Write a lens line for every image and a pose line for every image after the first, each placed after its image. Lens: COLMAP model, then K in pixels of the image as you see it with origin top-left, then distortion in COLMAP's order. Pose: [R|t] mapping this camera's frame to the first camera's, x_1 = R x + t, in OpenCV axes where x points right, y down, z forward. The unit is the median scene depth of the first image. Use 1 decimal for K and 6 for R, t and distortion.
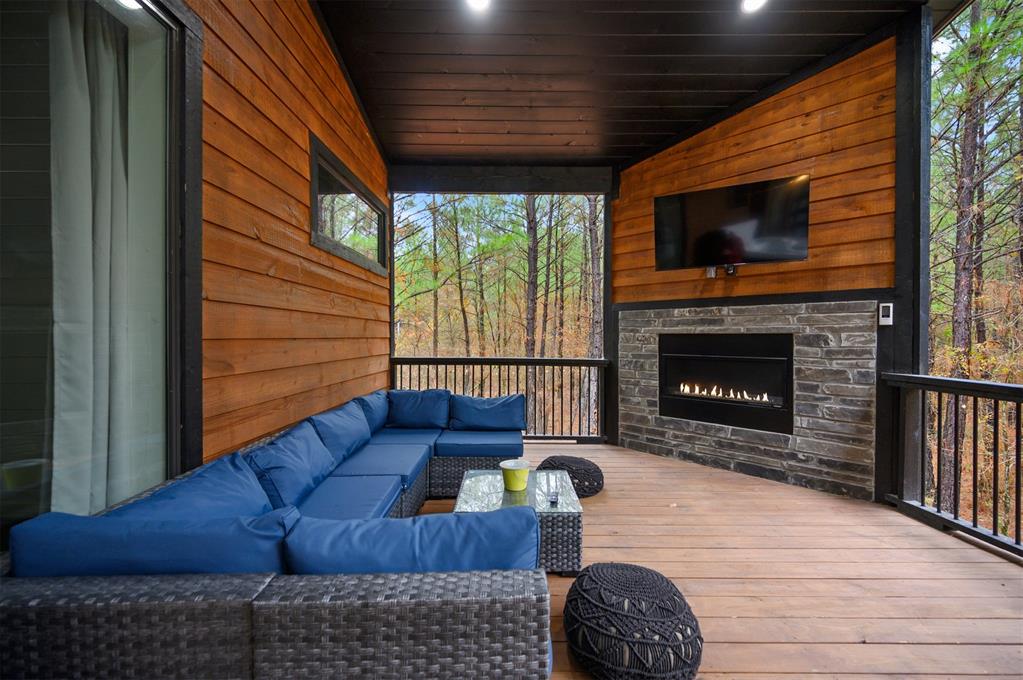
lens RADIAL K [[403.0, 0, 511.1], [0, 403.0, 338.2], [0, 0, 1]] dist [0.000134, -0.000651]
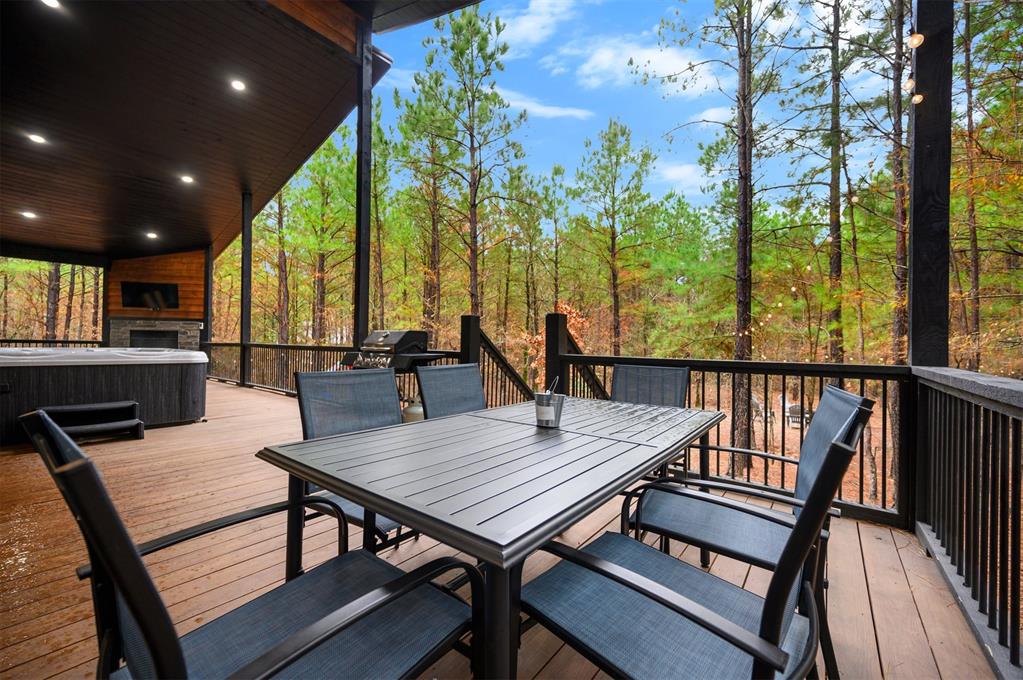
lens RADIAL K [[403.0, 0, 510.1], [0, 403.0, 341.9], [0, 0, 1]] dist [0.000134, -0.000651]
pose [[0.616584, 0.005705, 0.787268, -0.176938], [-0.008354, 0.999965, -0.000703, 0.051730], [-0.787245, -0.006143, 0.616610, -2.784559]]
